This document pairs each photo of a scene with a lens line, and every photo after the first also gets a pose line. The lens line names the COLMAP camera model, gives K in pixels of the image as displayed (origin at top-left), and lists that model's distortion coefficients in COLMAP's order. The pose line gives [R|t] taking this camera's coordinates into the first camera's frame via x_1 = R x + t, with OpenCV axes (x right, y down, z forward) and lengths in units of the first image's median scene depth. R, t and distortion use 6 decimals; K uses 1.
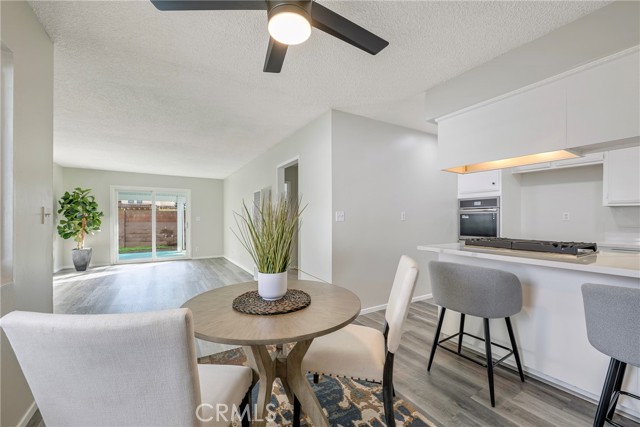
lens RADIAL K [[256.4, 0, 317.0], [0, 256.4, 214.1], [0, 0, 1]] dist [-0.003966, -0.001047]
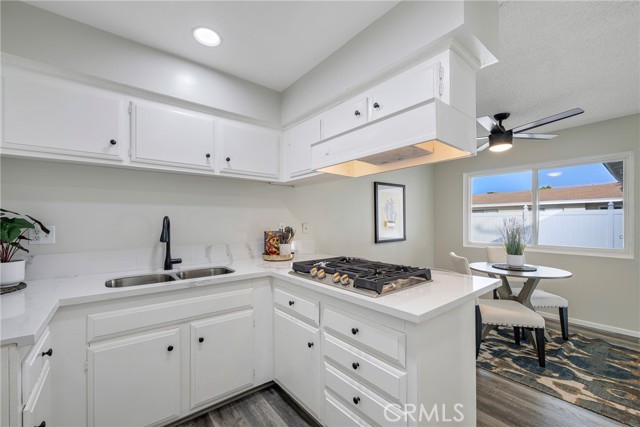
lens RADIAL K [[256.4, 0, 315.6], [0, 256.4, 222.4], [0, 0, 1]] dist [-0.003966, -0.001047]
pose [[-0.992959, 0.002308, -0.118433, 0.363684], [0.004638, 0.999801, -0.019404, -0.005141], [0.118365, -0.019817, -0.992772, 0.618501]]
